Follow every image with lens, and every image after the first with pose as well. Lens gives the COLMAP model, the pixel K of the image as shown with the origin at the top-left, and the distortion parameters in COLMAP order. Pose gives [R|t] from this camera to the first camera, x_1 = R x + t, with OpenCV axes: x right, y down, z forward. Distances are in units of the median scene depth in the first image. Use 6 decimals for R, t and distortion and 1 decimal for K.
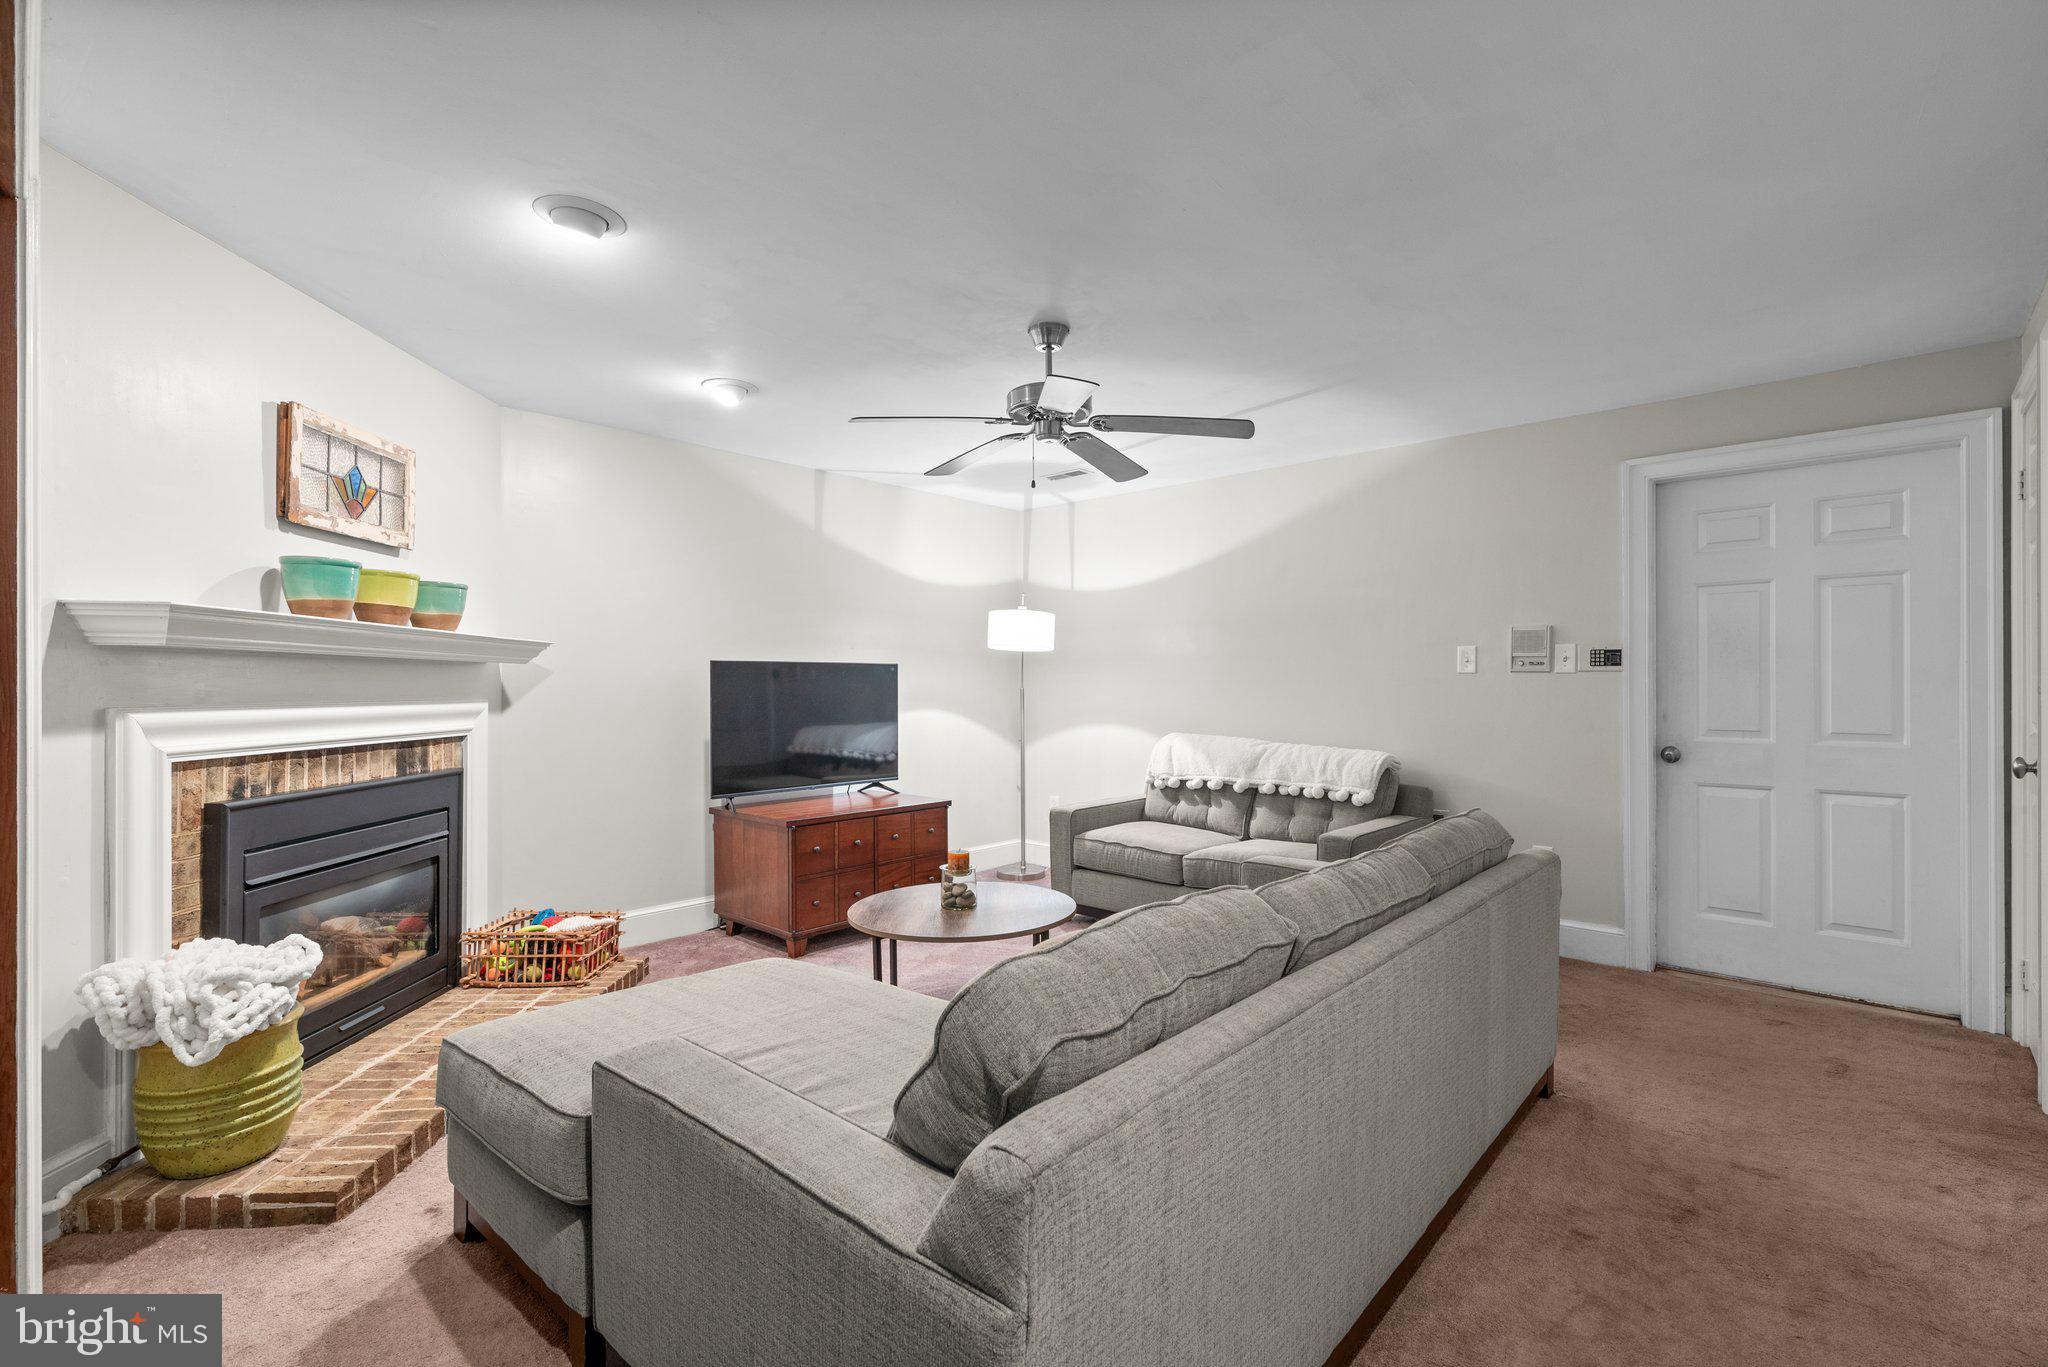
lens RADIAL K [[916.7, 0, 1024.0], [0, 916.7, 686.7], [0, 0, 1]] dist [-0.000032, -0.000482]
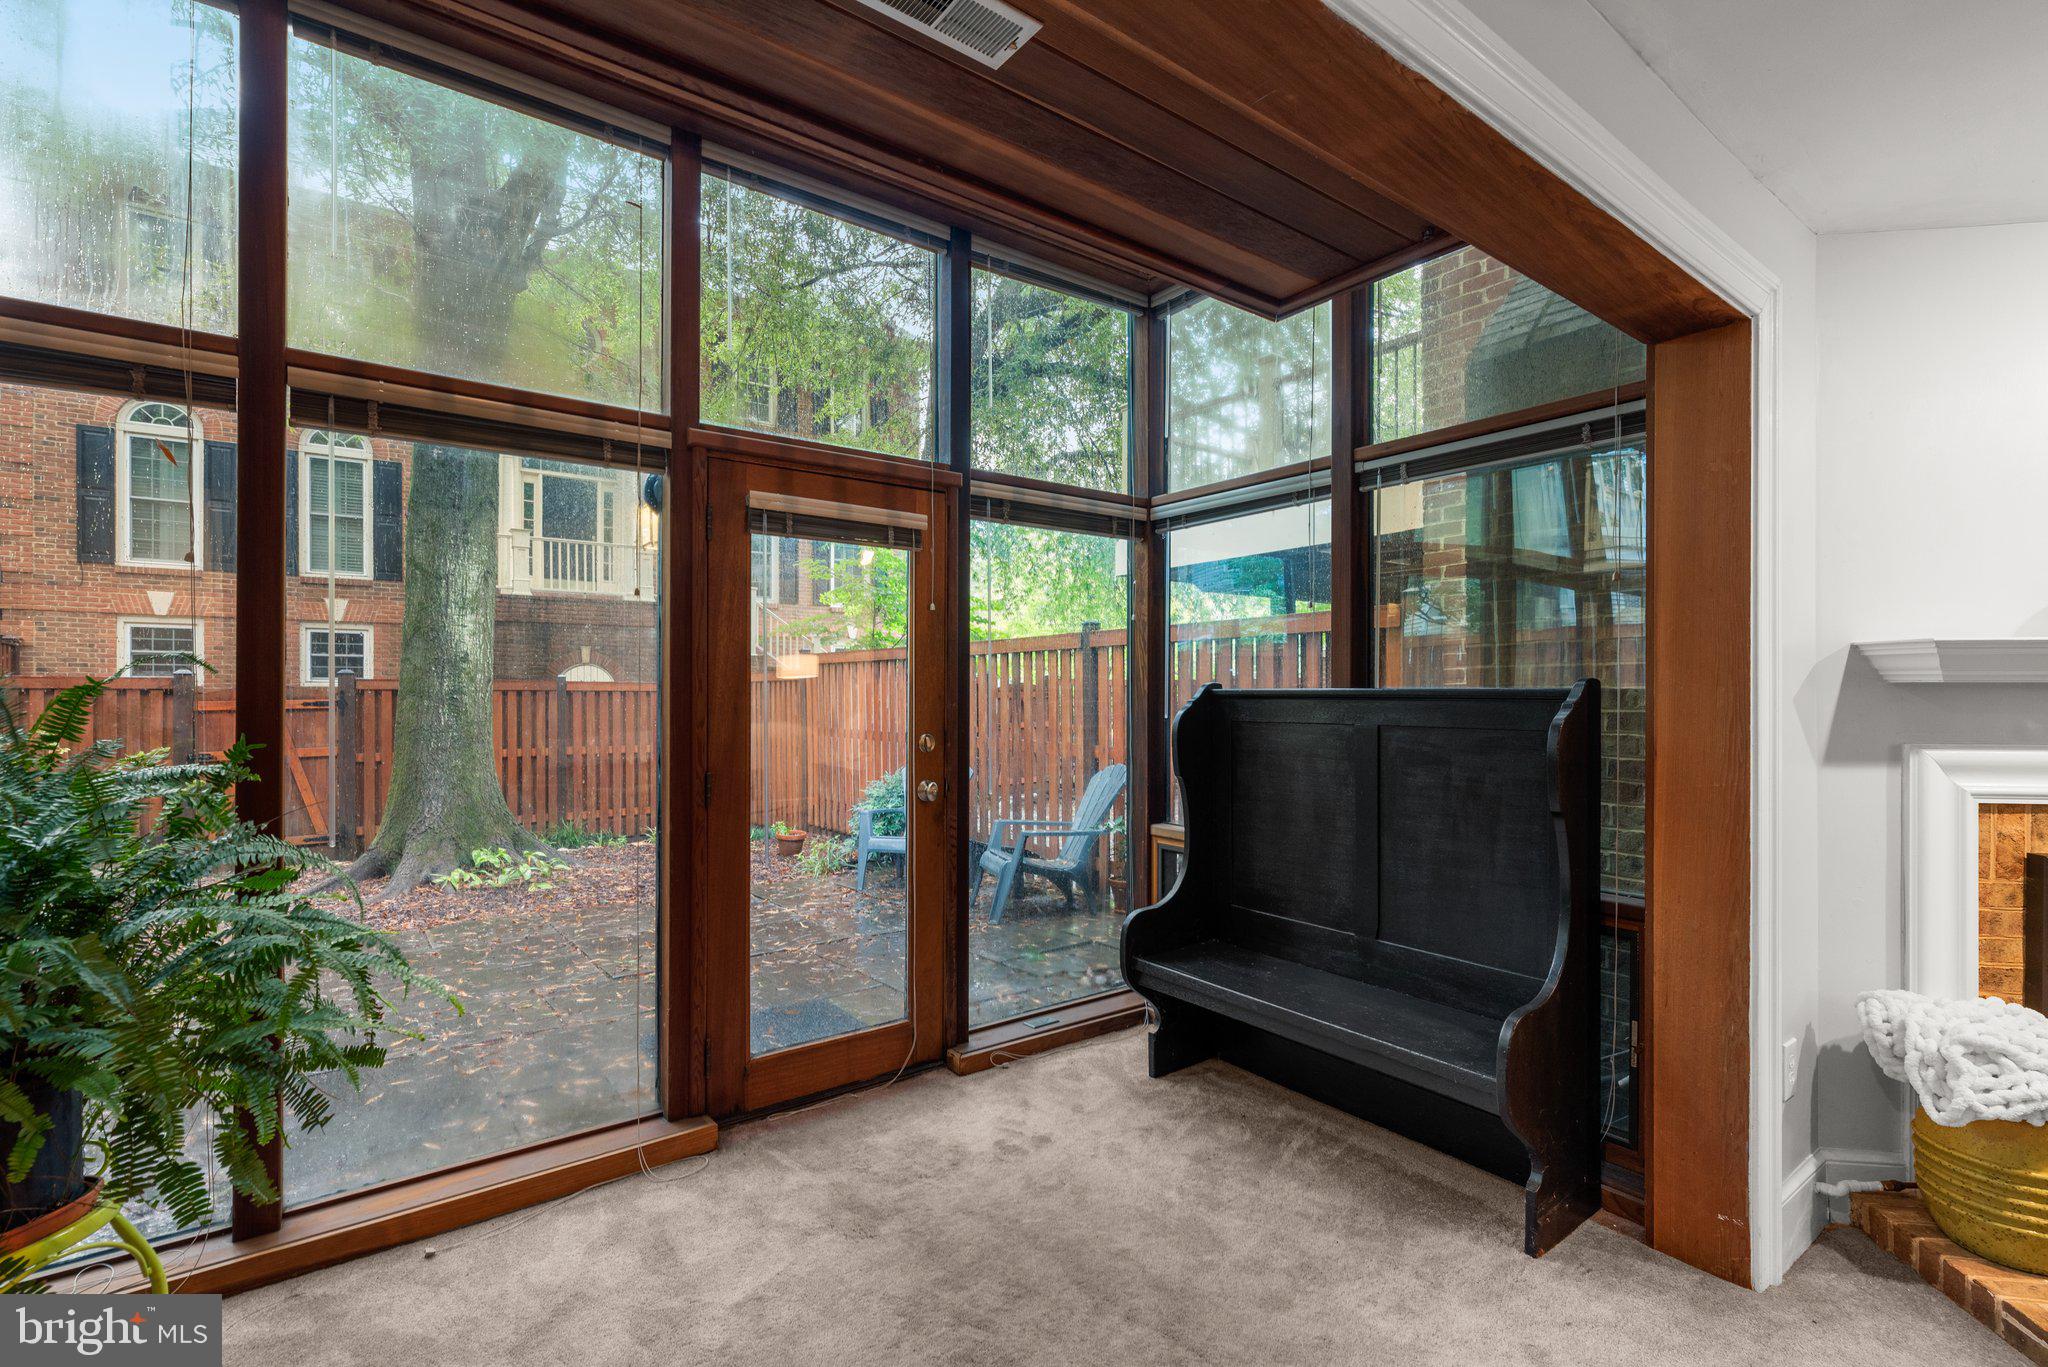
lens RADIAL K [[916.7, 0, 1022.7], [0, 916.7, 692.8], [0, 0, 1]] dist [-0.000032, -0.000482]
pose [[-0.201033, -0.003466, -0.979578, 0.214183], [0.003091, 0.999987, -0.004172, -0.033320], [0.979580, -0.003867, -0.201019, 0.246419]]
